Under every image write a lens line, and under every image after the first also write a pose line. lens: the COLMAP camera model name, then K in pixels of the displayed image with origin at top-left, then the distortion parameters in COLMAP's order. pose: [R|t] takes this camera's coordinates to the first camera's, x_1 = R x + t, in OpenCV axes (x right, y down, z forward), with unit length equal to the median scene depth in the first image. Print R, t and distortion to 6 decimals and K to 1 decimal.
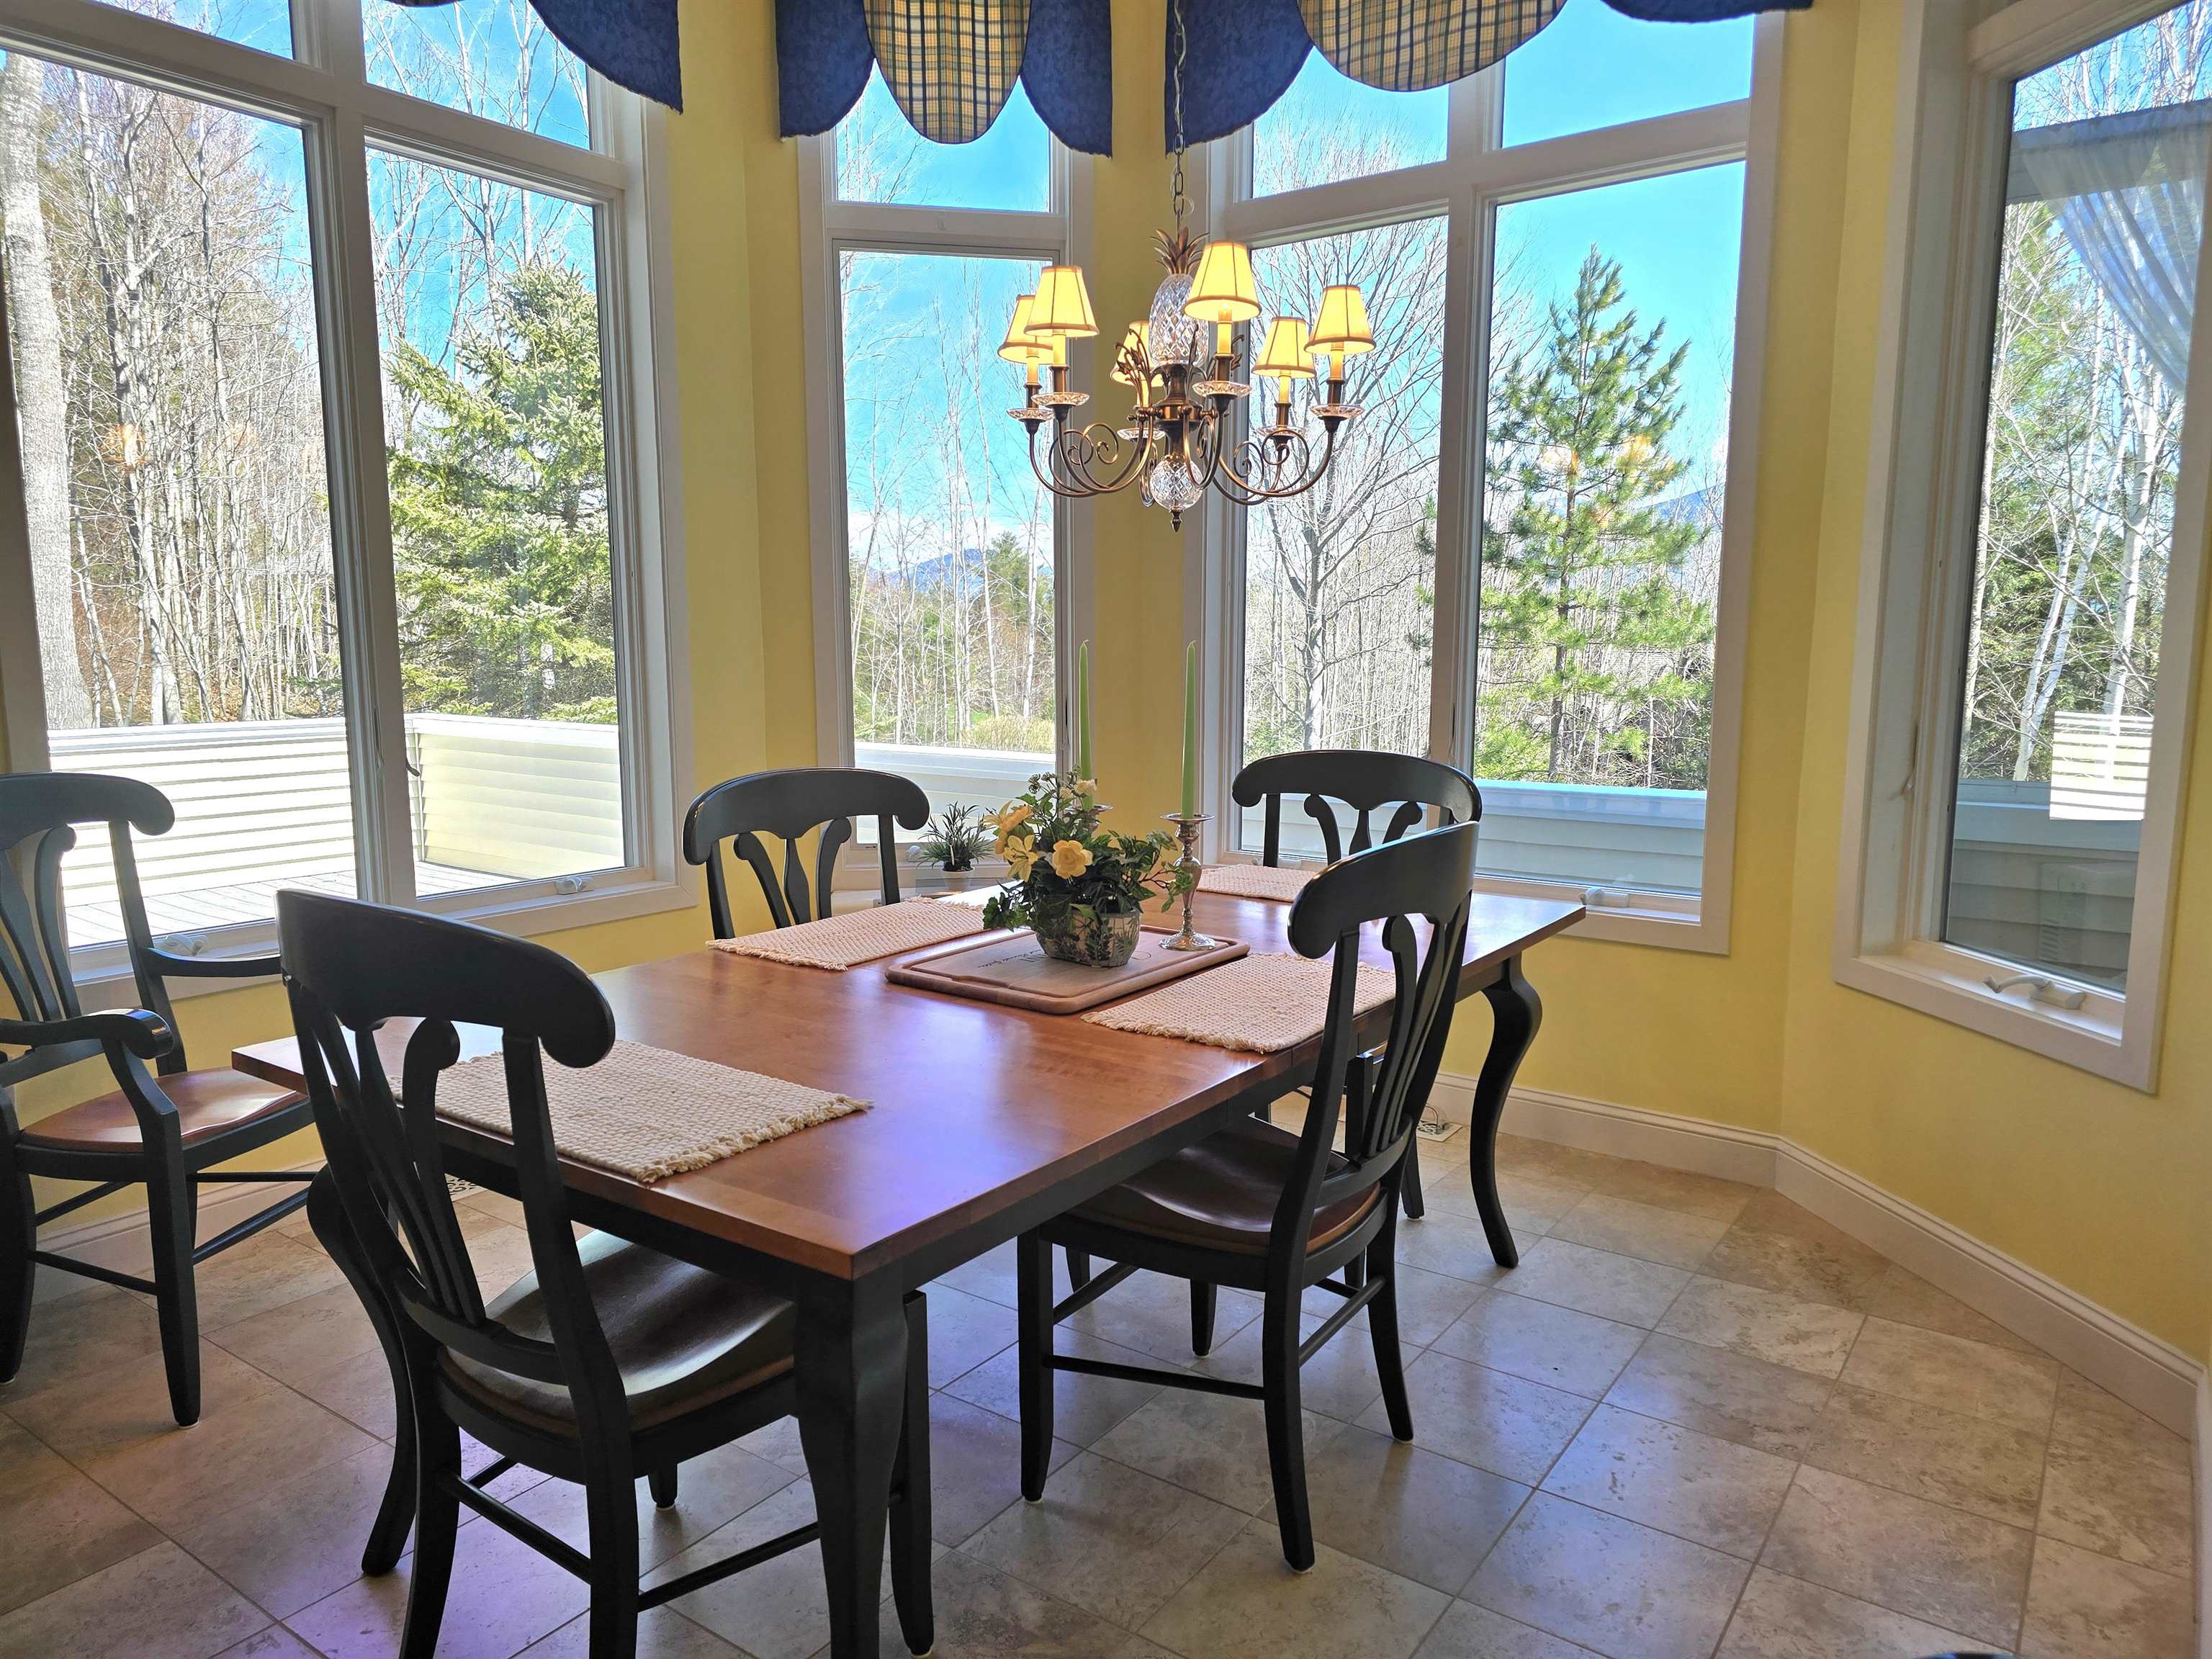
lens RADIAL K [[1470.9, 0, 1100.0], [0, 1470.9, 844.7], [0, 0, 1]] dist [0.053952, -0.045807]
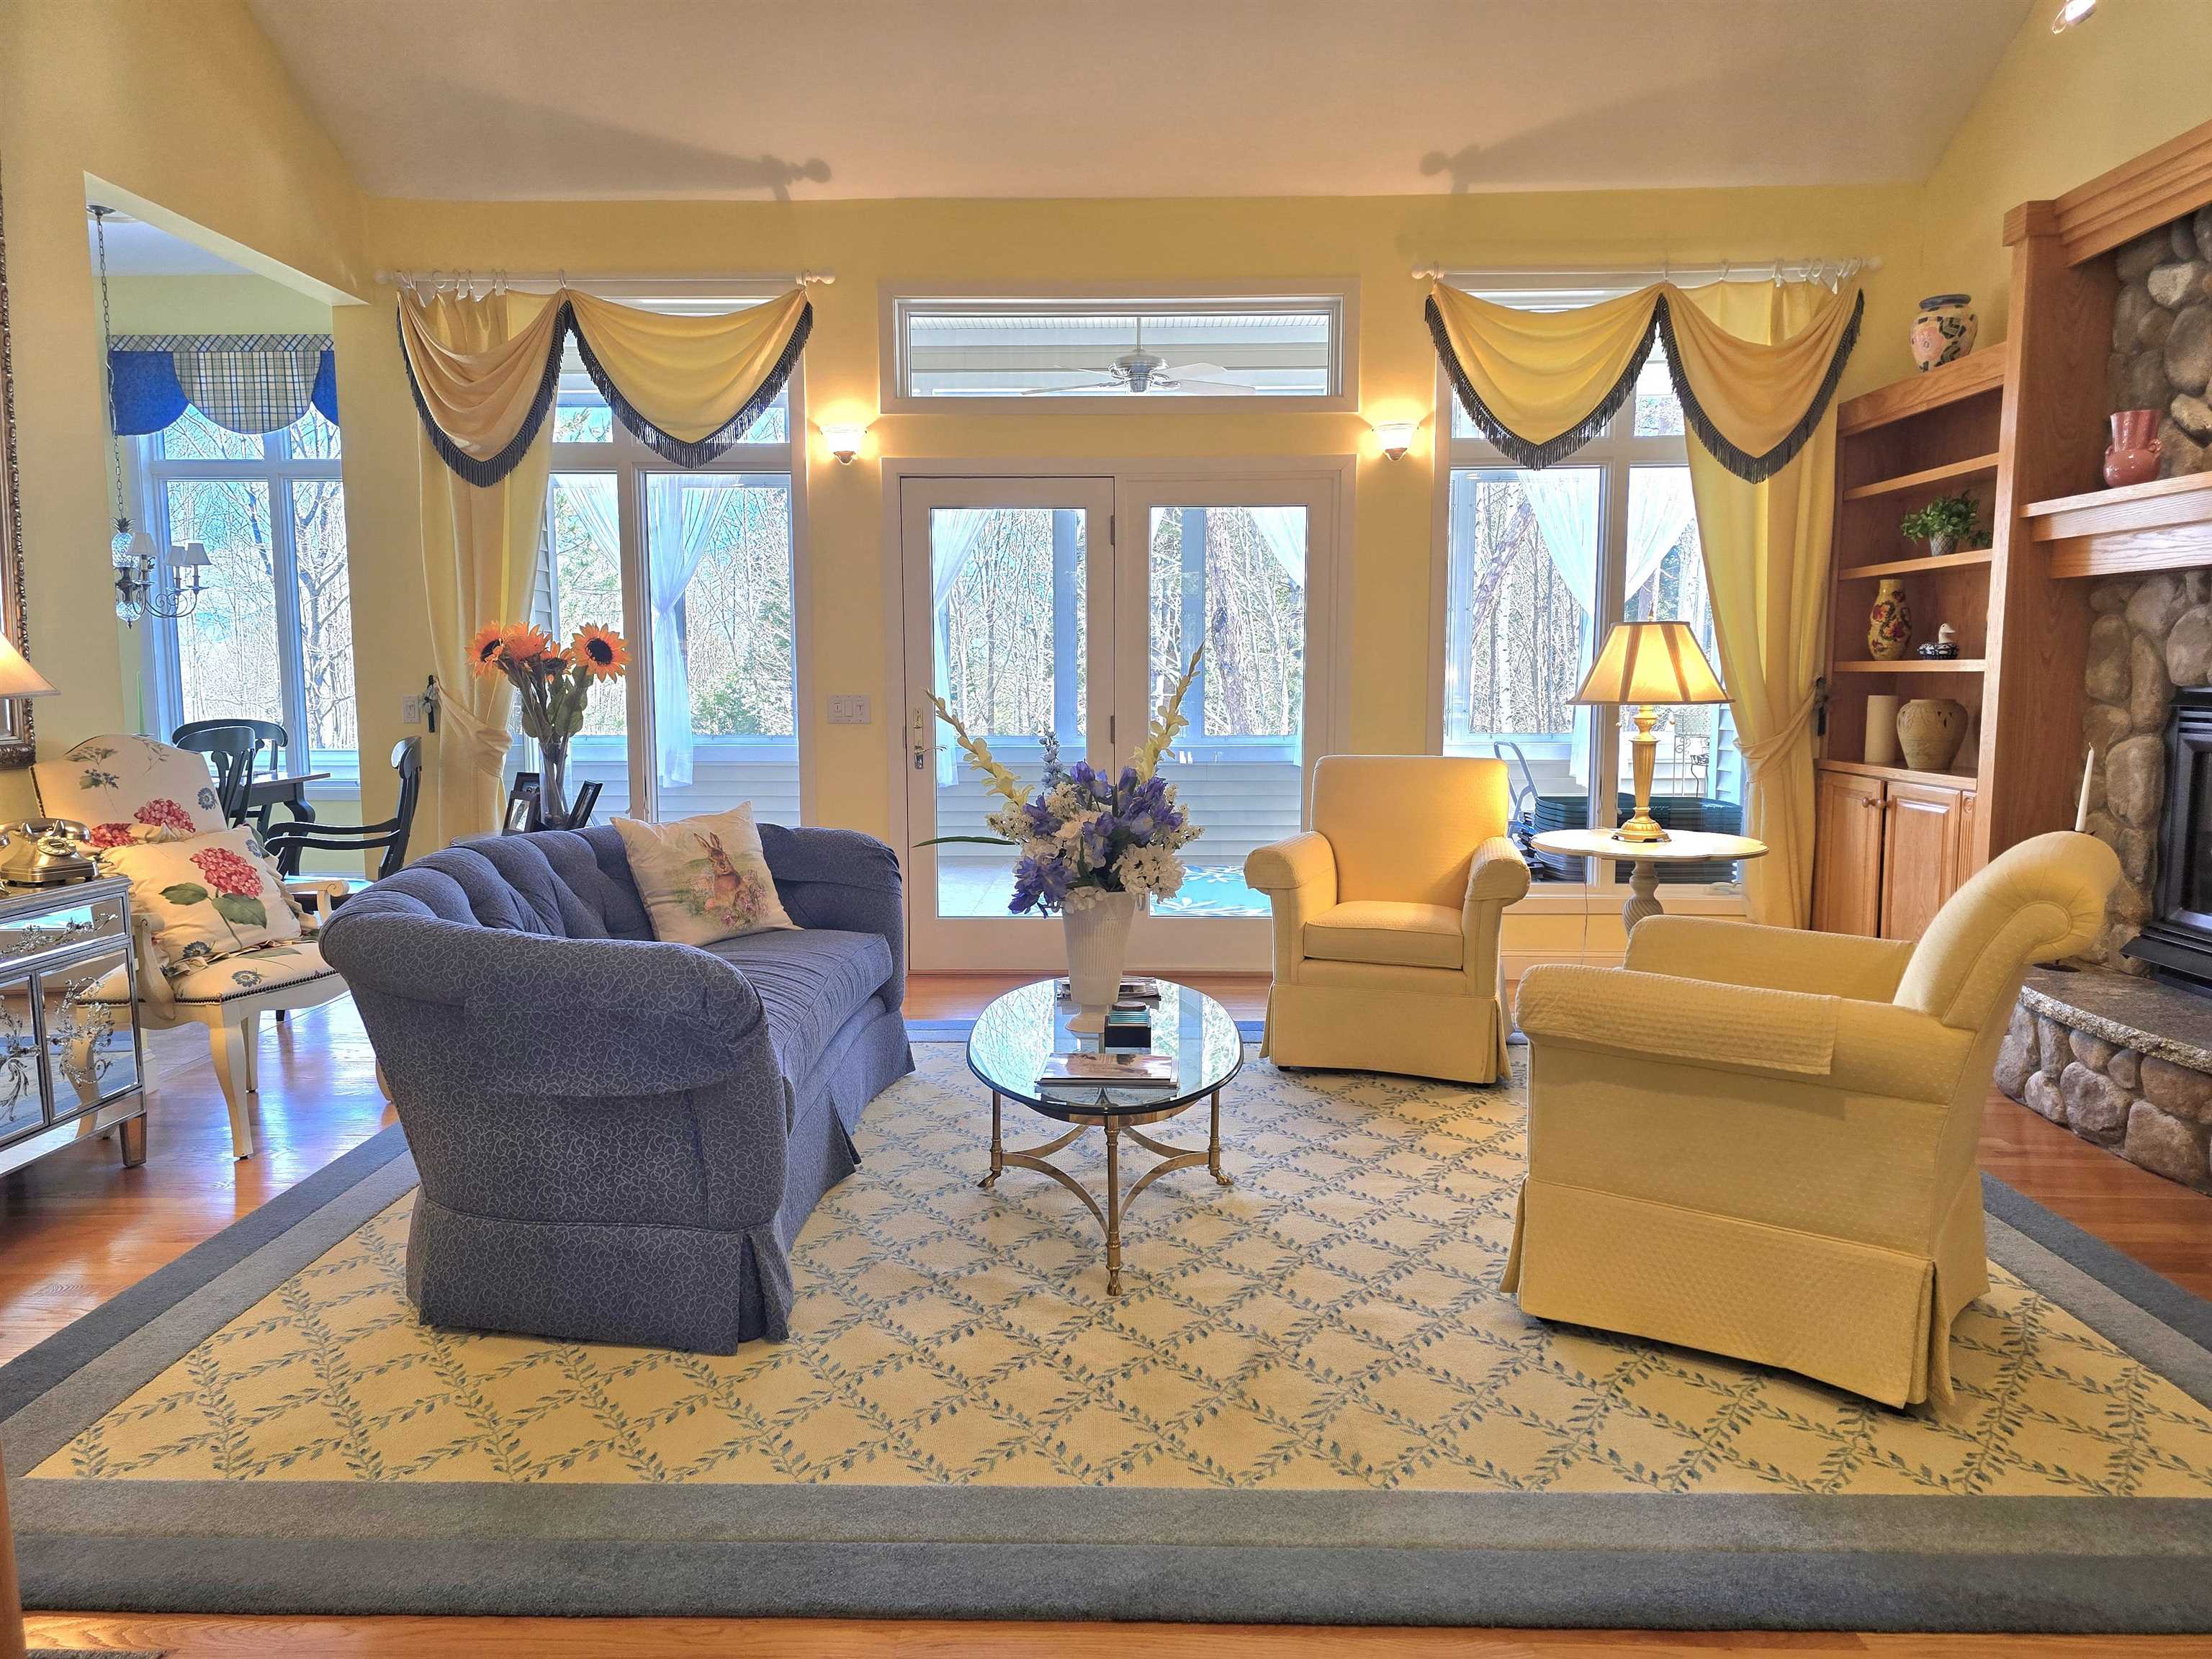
lens RADIAL K [[1482.5, 0, 1104.5], [0, 1482.5, 833.5], [0, 0, 1]] dist [0.060695, -0.051441]
pose [[0.823495, -0.066968, 0.563357, -0.039566], [0.085838, 0.996284, -0.007043, 0.217998], [-0.560792, 0.054158, 0.826184, -1.497883]]
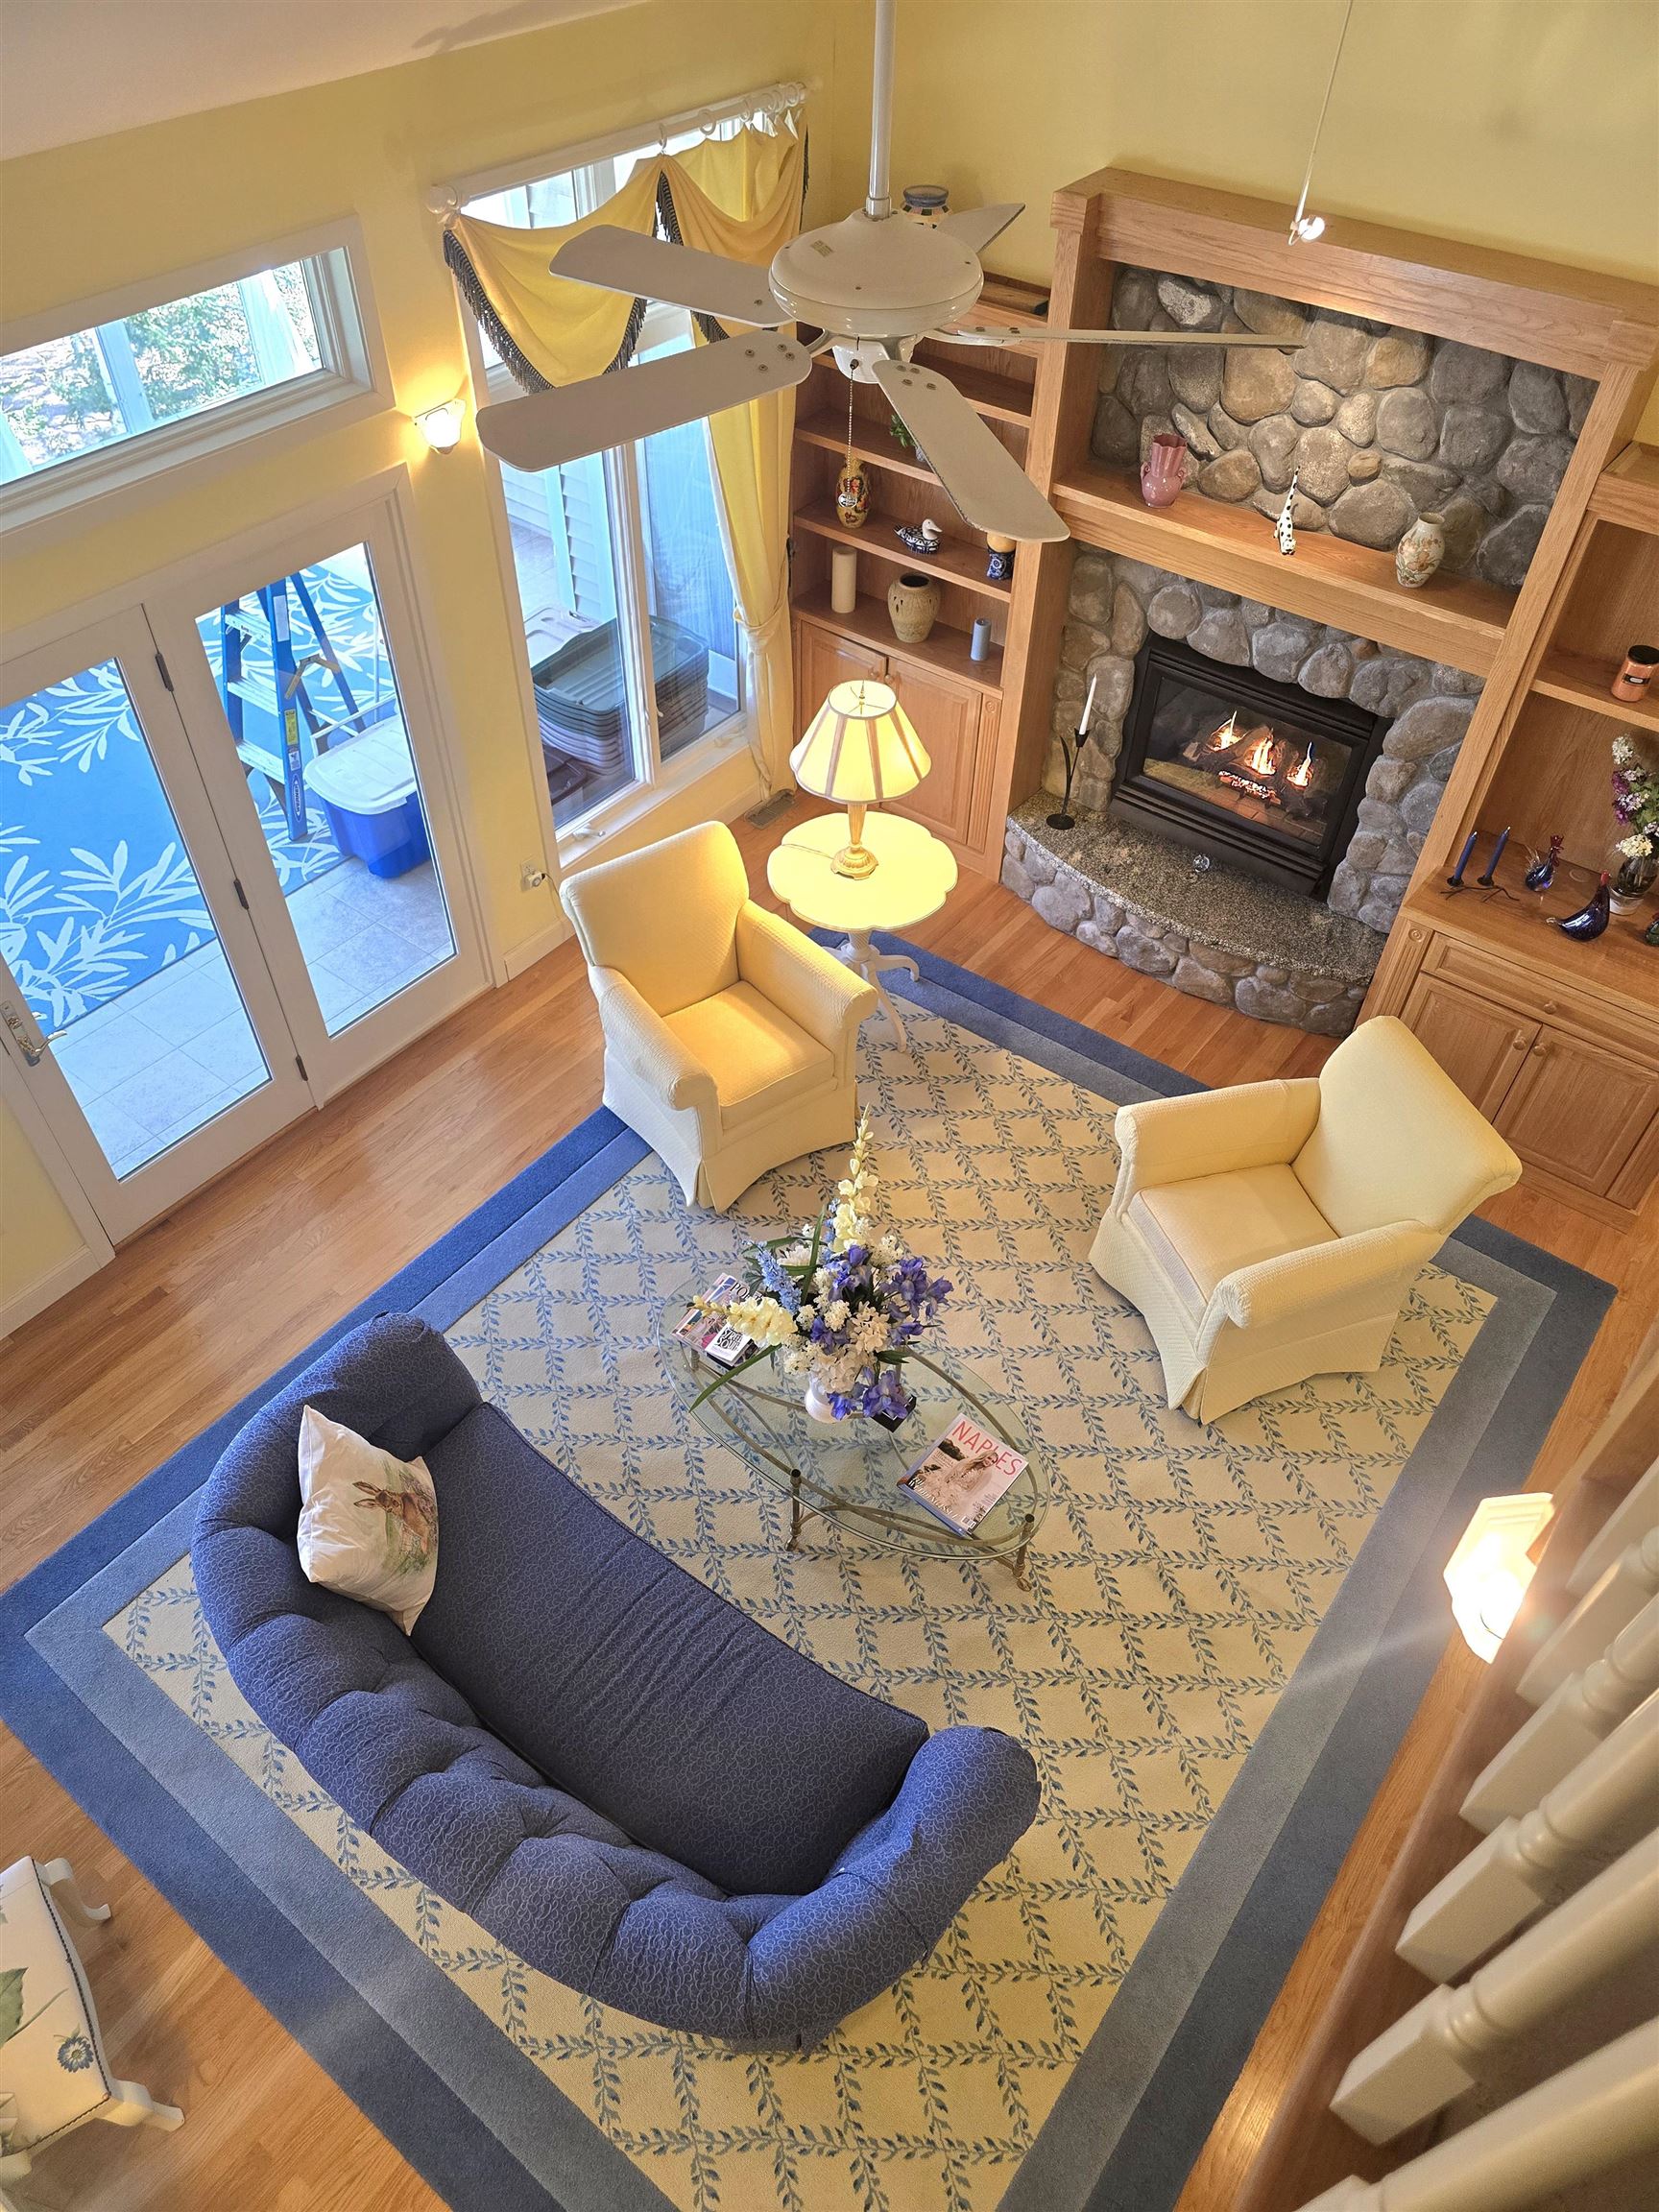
lens RADIAL K [[1482.5, 0, 822.4], [0, 1482.5, 1109.4], [0, 0, 1]] dist [0.060695, -0.051441]
pose [[0.033787, -0.729240, 0.683423, -0.121884], [0.129129, 0.681267, 0.720556, -0.631807], [-0.991052, 0.063904, 0.117184, -0.834215]]
